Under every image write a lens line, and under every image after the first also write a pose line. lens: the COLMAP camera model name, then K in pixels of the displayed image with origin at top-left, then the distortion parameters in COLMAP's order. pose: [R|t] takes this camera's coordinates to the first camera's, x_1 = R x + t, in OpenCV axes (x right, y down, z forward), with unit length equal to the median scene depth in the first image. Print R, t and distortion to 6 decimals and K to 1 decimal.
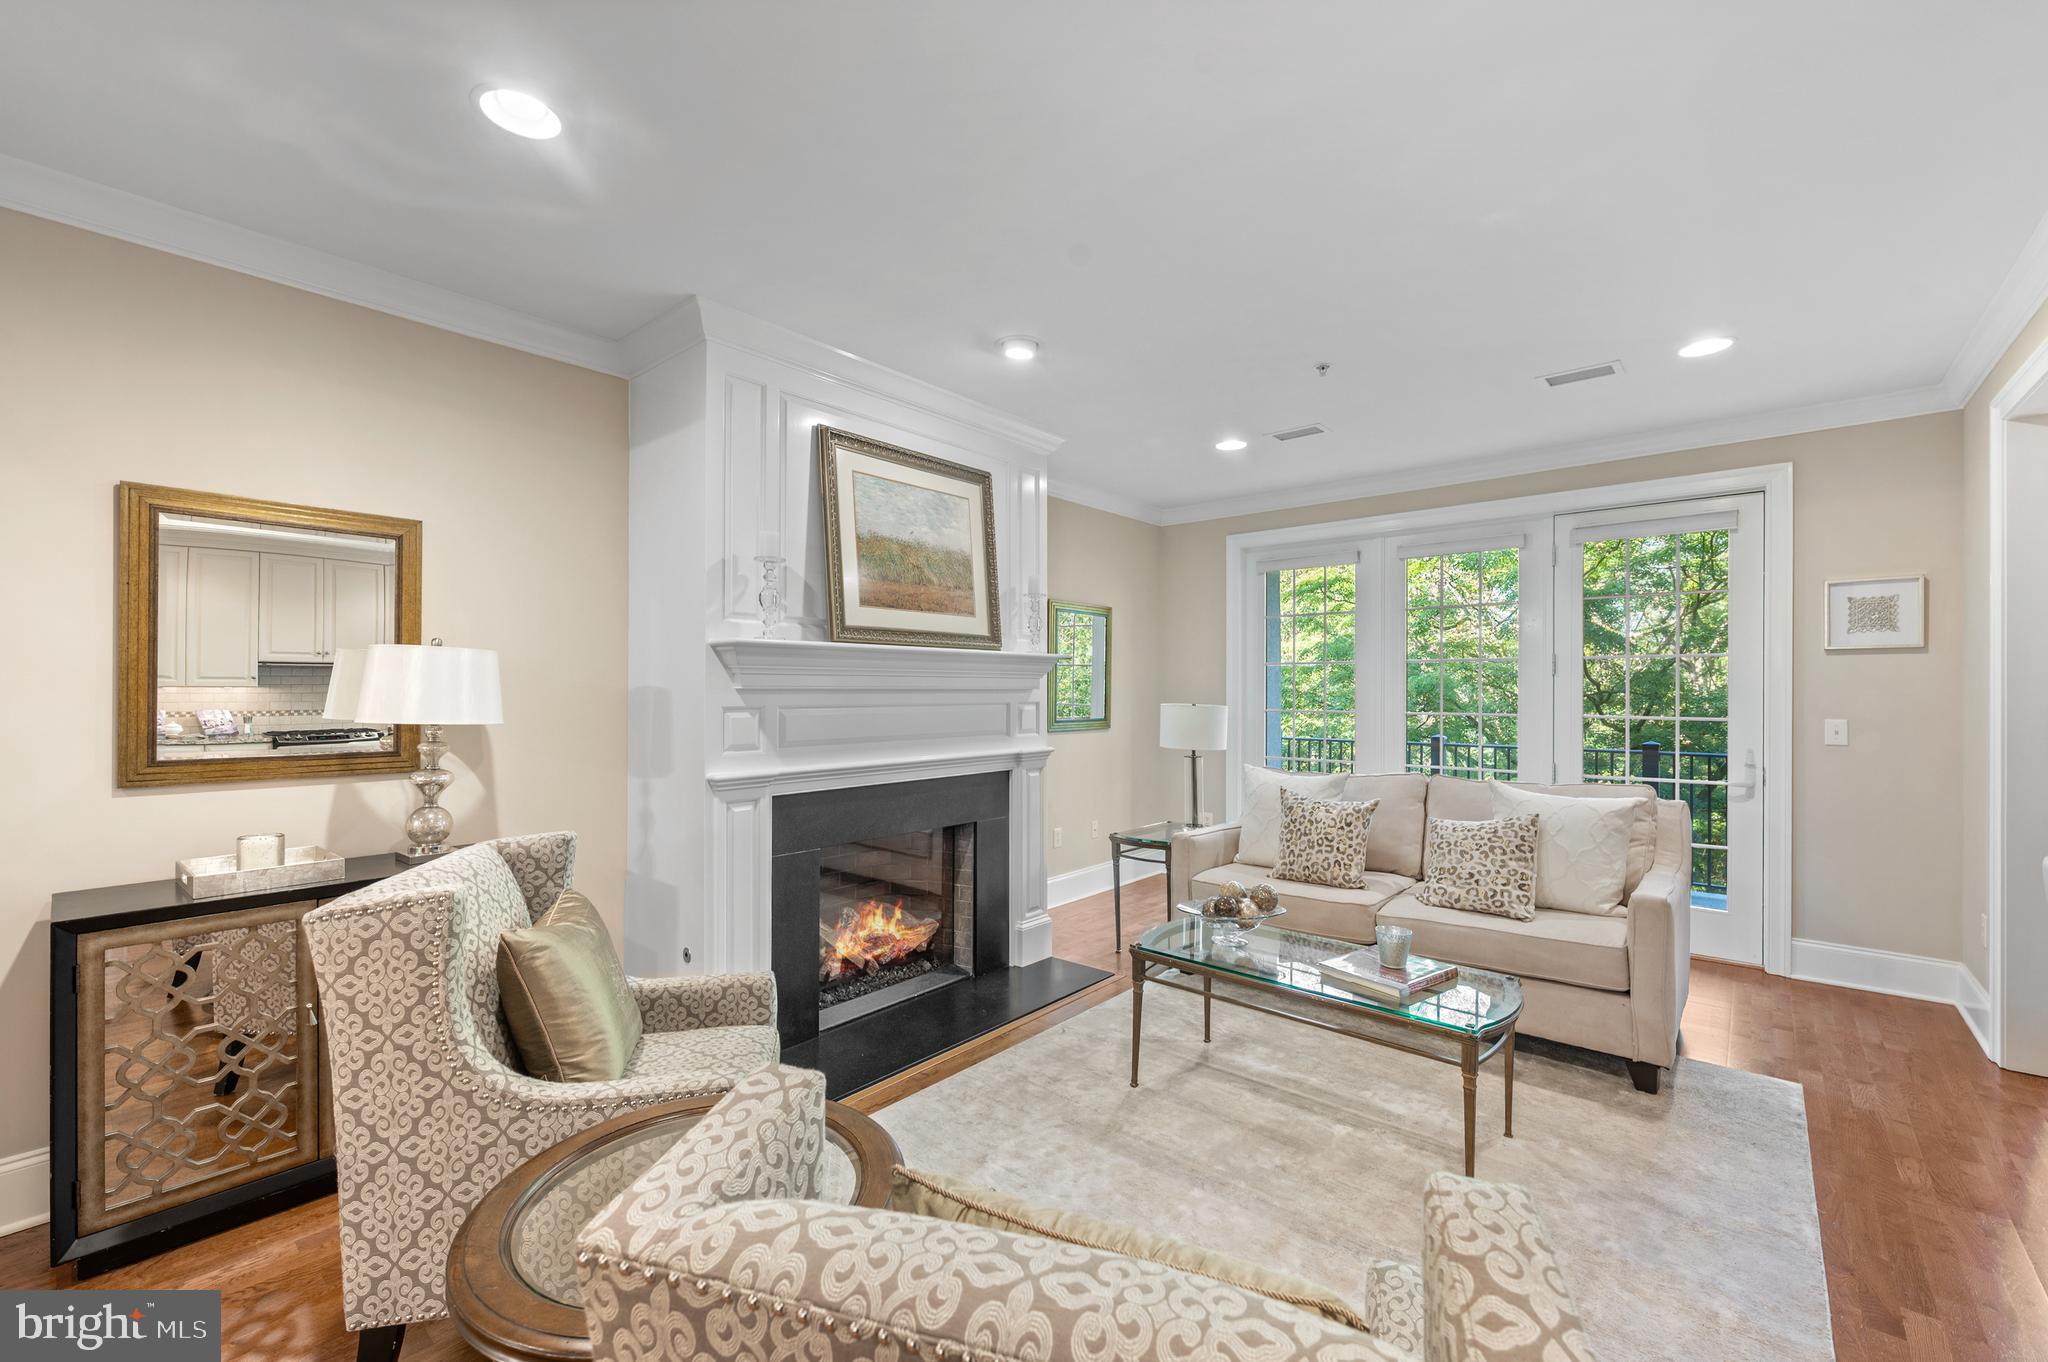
lens RADIAL K [[826.3, 0, 1035.4], [0, 826.3, 691.8], [0, 0, 1]] dist [-0.002242, -0.000533]
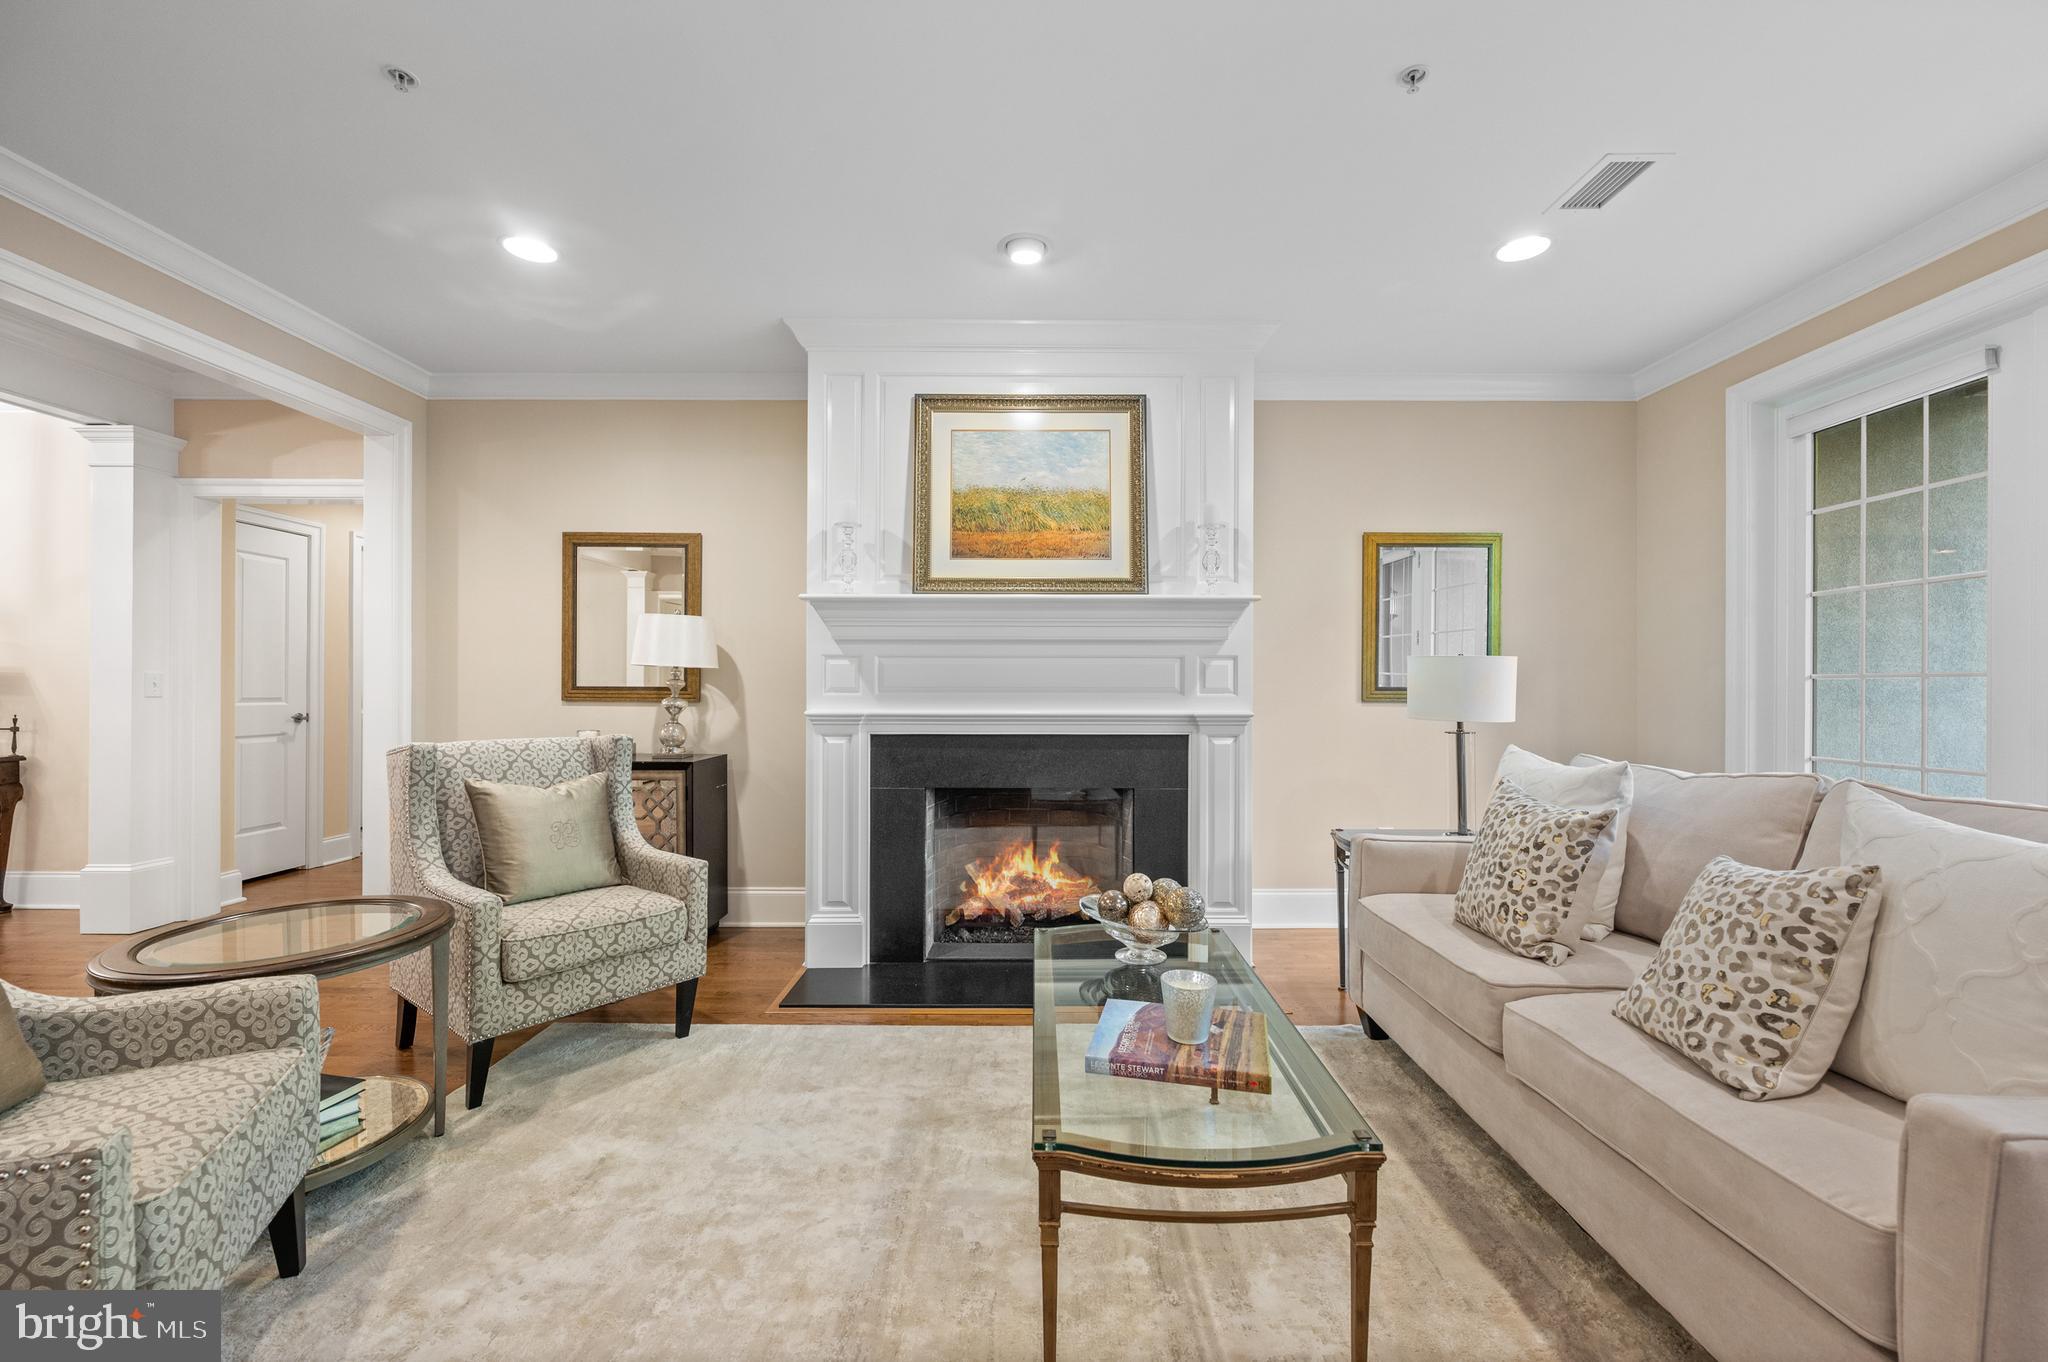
lens RADIAL K [[826.3, 0, 1044.6], [0, 826.3, 679.8], [0, 0, 1]] dist [-0.002242, -0.000533]
pose [[0.653775, -0.006921, -0.756657, 0.652930], [-0.003356, 0.999922, -0.012045, 0.061061], [0.756681, 0.010414, 0.653701, 0.414016]]
